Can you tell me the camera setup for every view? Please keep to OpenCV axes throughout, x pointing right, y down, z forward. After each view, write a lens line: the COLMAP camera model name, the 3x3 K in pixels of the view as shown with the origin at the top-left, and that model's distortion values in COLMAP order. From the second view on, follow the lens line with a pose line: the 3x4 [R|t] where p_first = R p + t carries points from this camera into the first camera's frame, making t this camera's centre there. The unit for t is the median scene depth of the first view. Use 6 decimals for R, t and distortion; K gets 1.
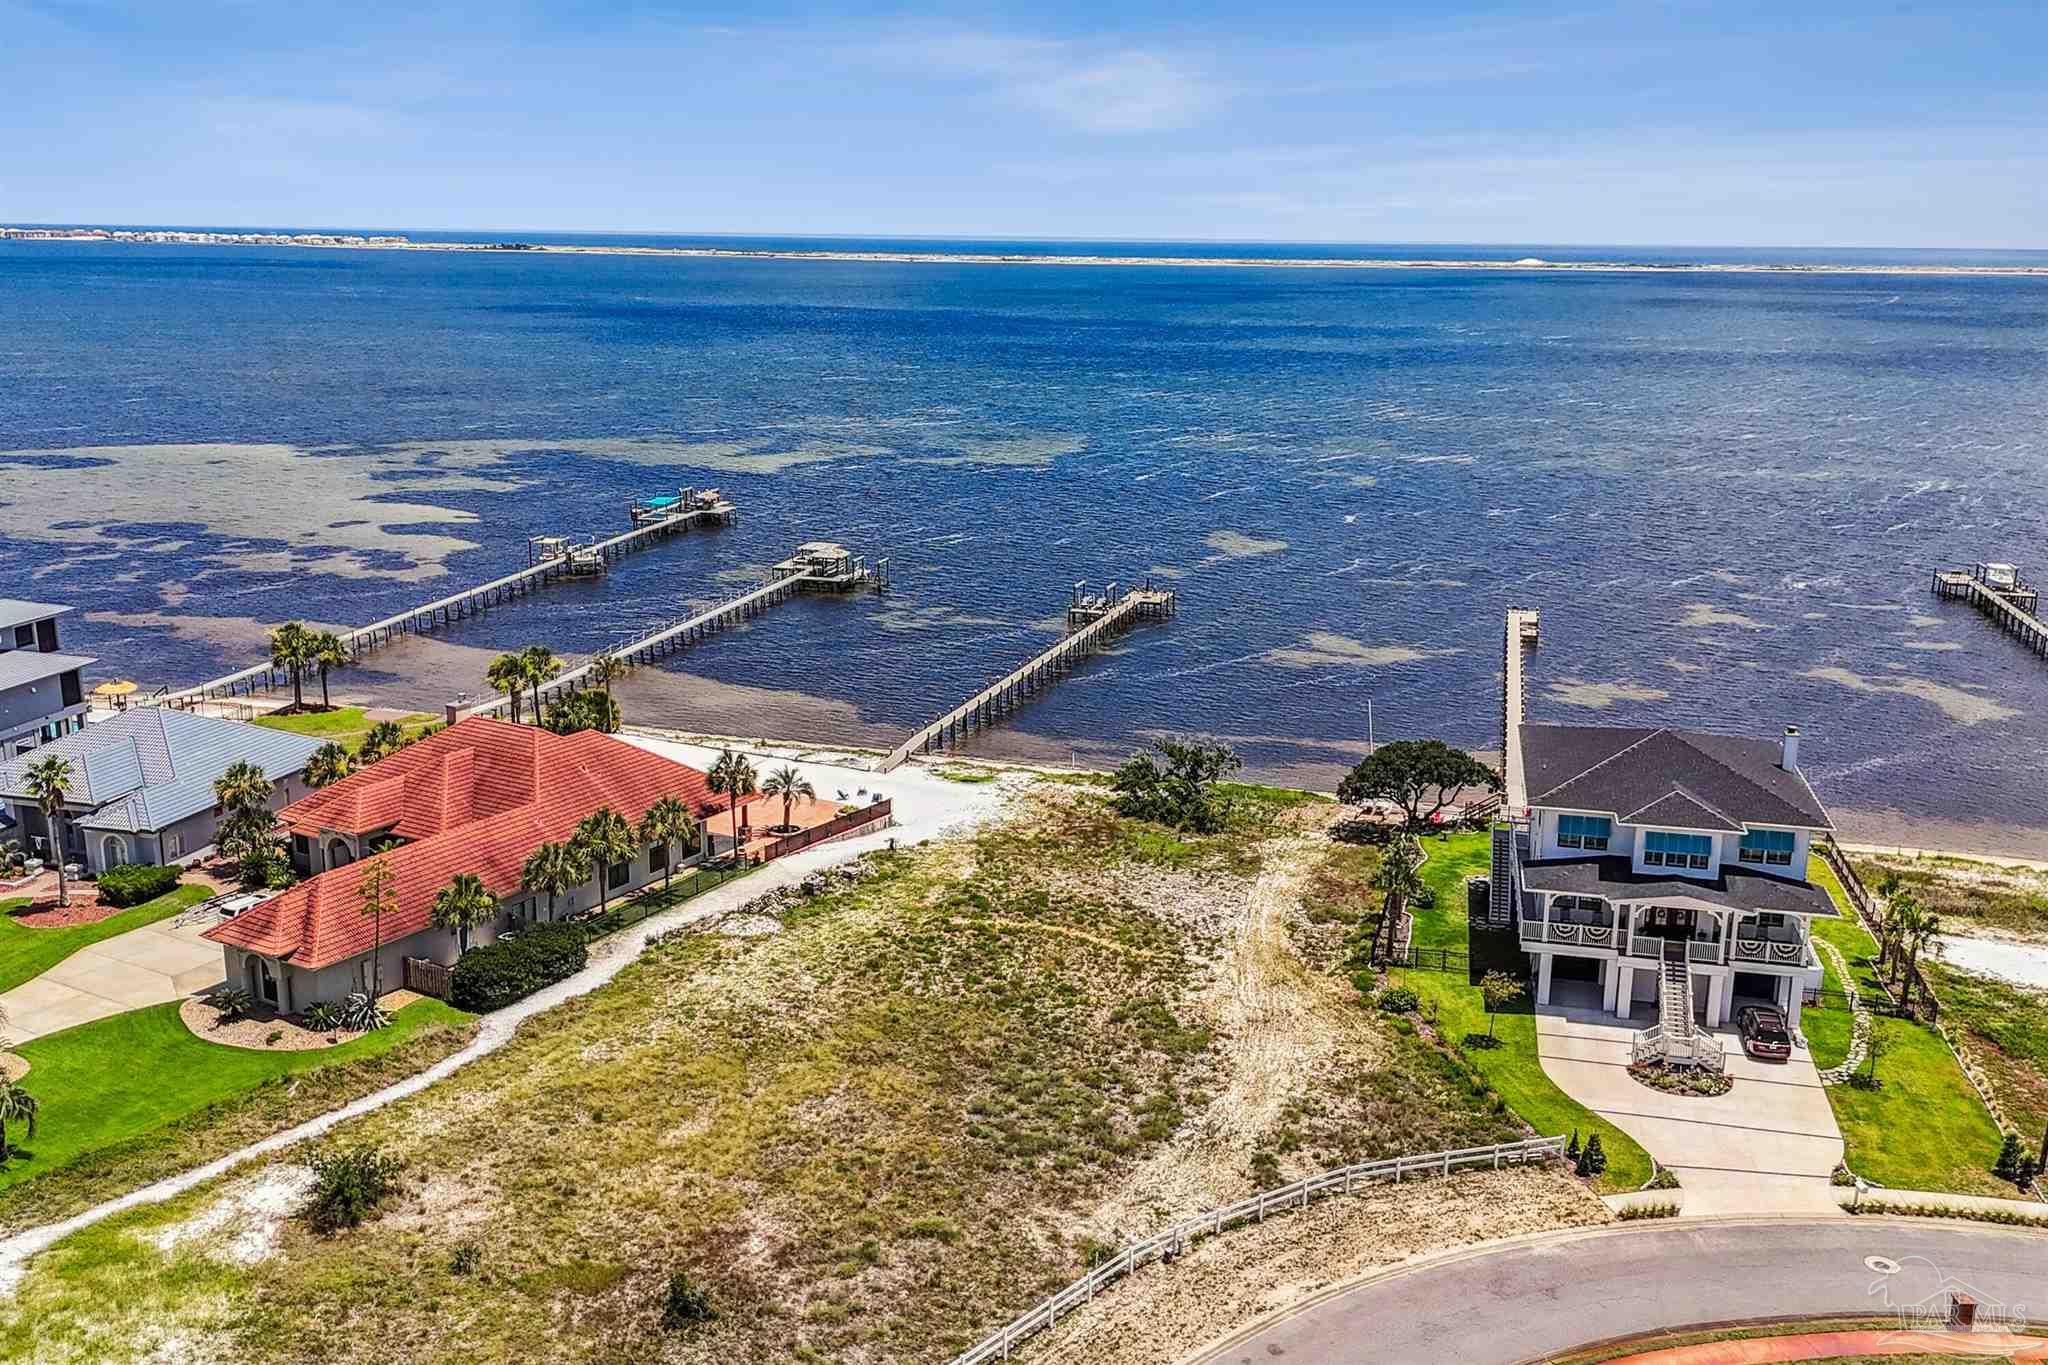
lens RADIAL K [[1852.5, 0, 1034.7], [0, 1852.5, 678.2], [0, 0, 1]] dist [0.094180, -0.120649]
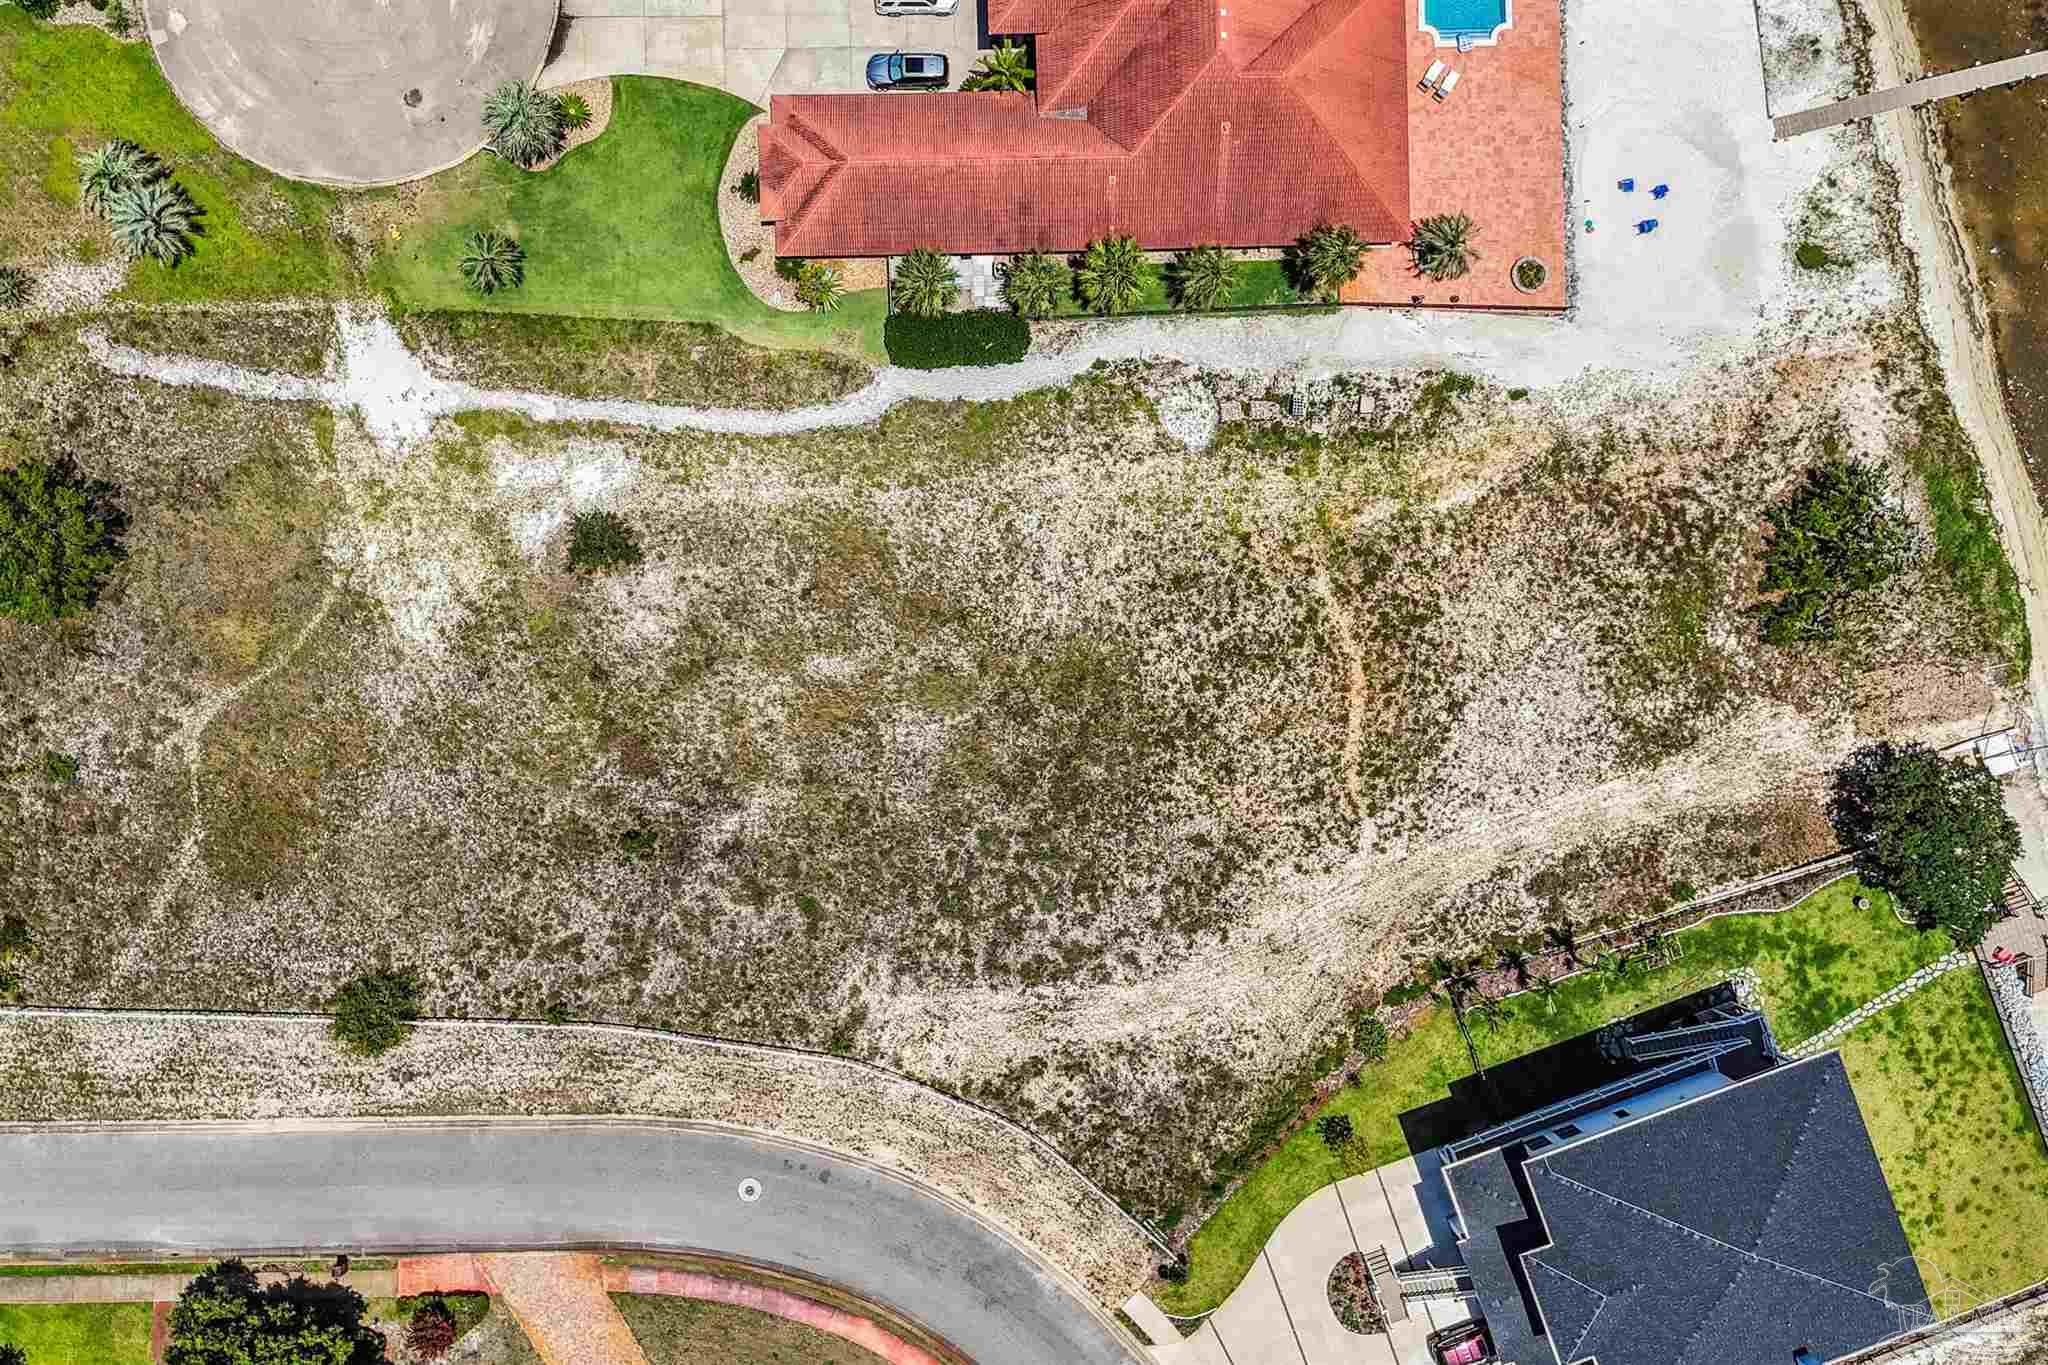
lens RADIAL K [[1852.5, 0, 1042.5], [0, 1852.5, 690.1], [0, 0, 1]] dist [0.094180, -0.120649]
pose [[0.539450, 0.841945, 0.011060, -0.099392], [-0.217006, 0.126324, 0.967962, -0.927734], [0.813574, -0.524567, 0.250852, 0.728251]]
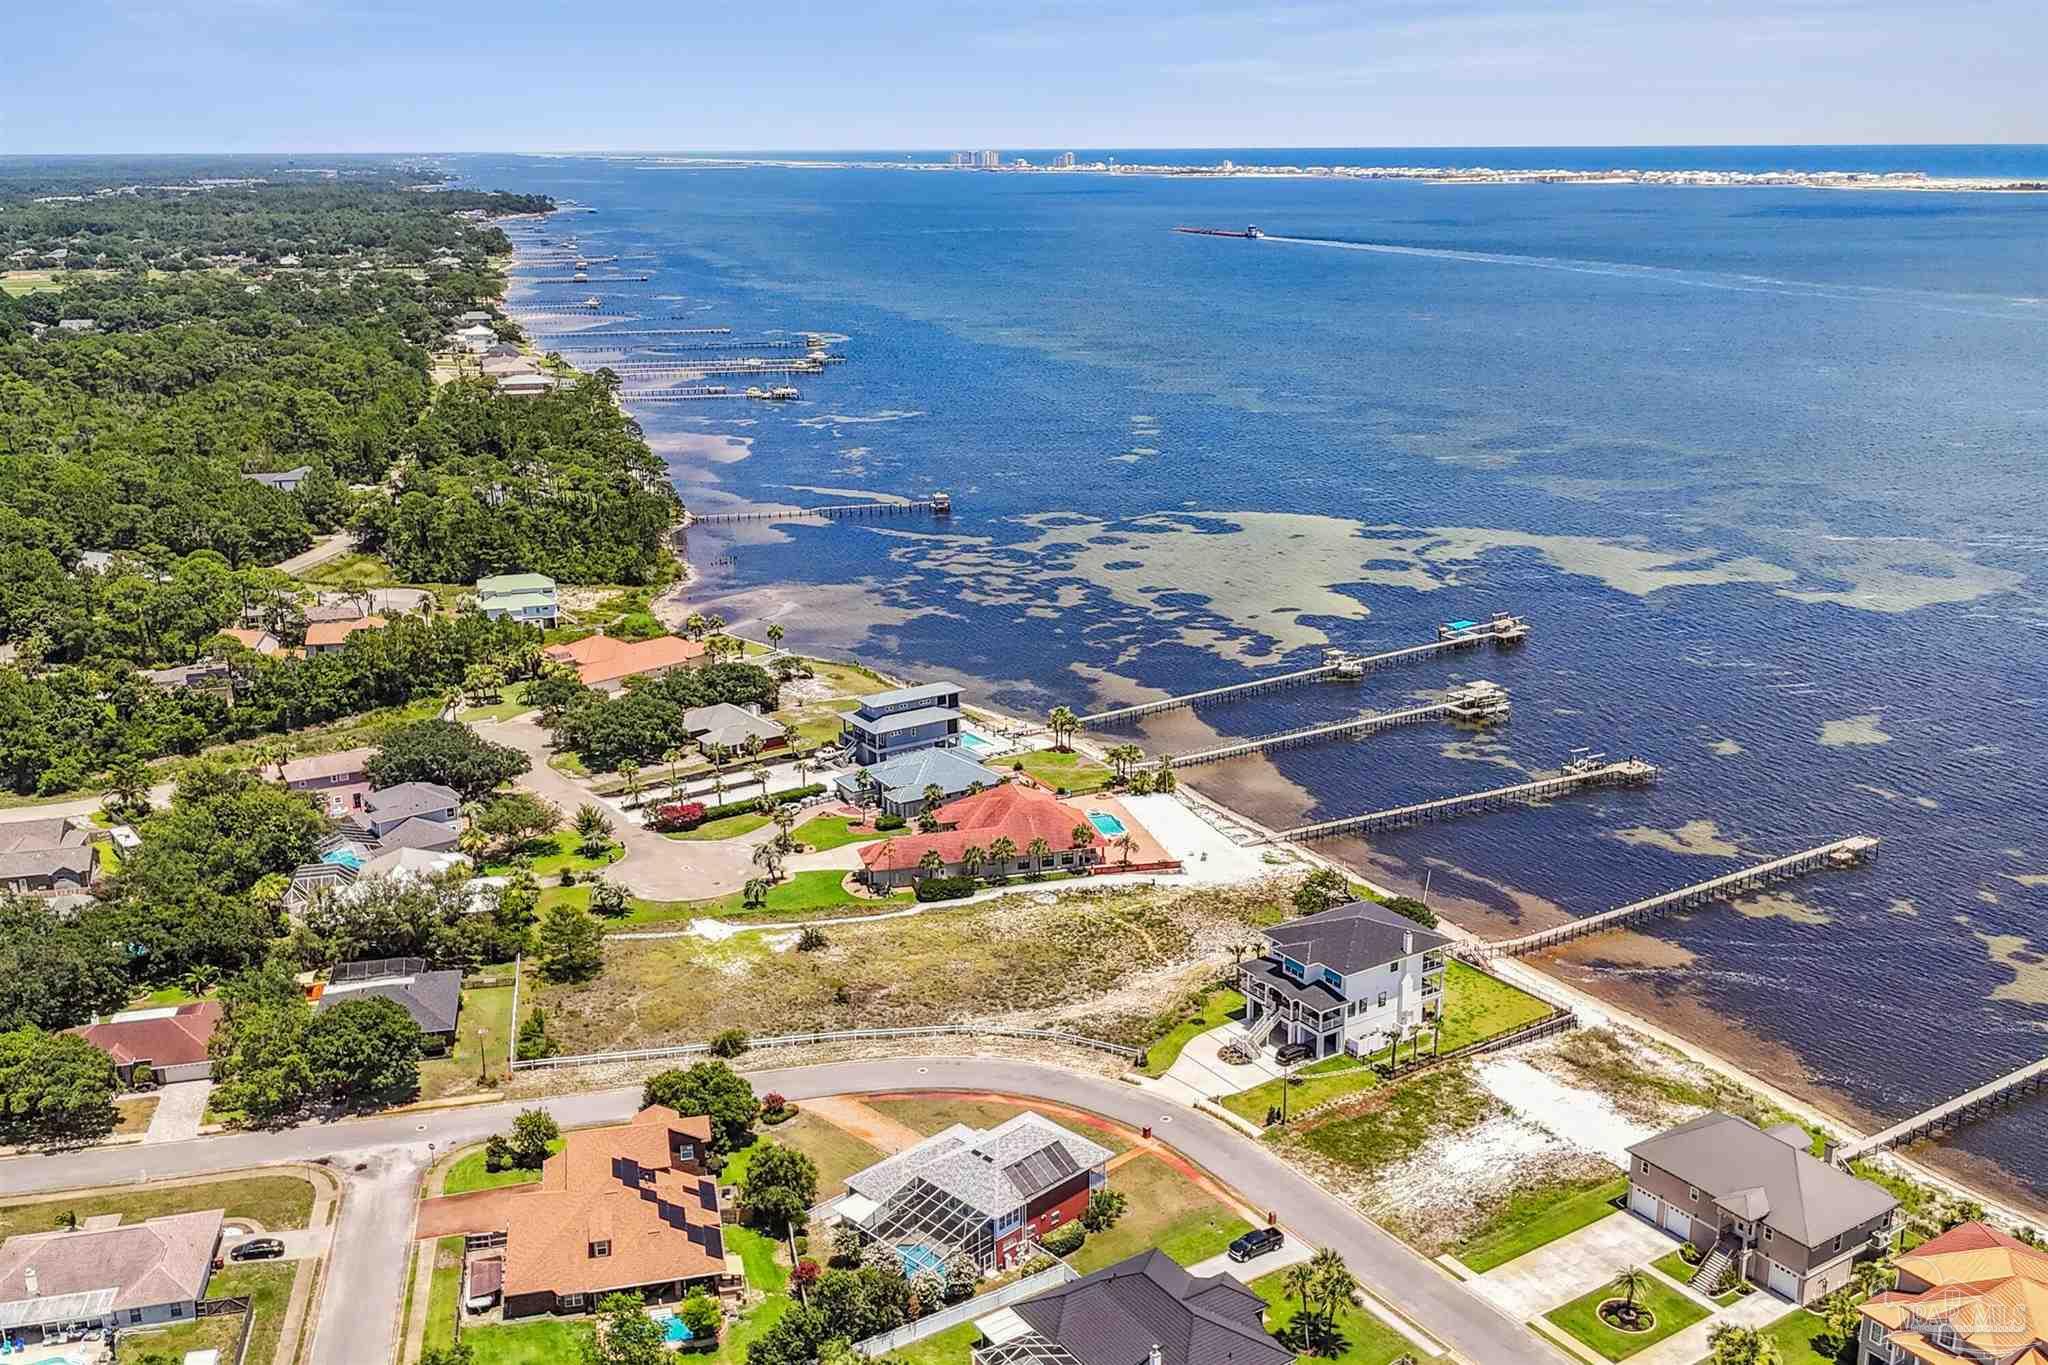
lens RADIAL K [[1852.5, 0, 1044.1], [0, 1852.5, 698.2], [0, 0, 1]] dist [0.094180, -0.120649]
pose [[0.722246, 0.179453, -0.667950, 1.633079], [-0.145042, 0.983577, 0.107418, -0.440758], [0.676257, 0.019299, 0.736413, -0.885862]]
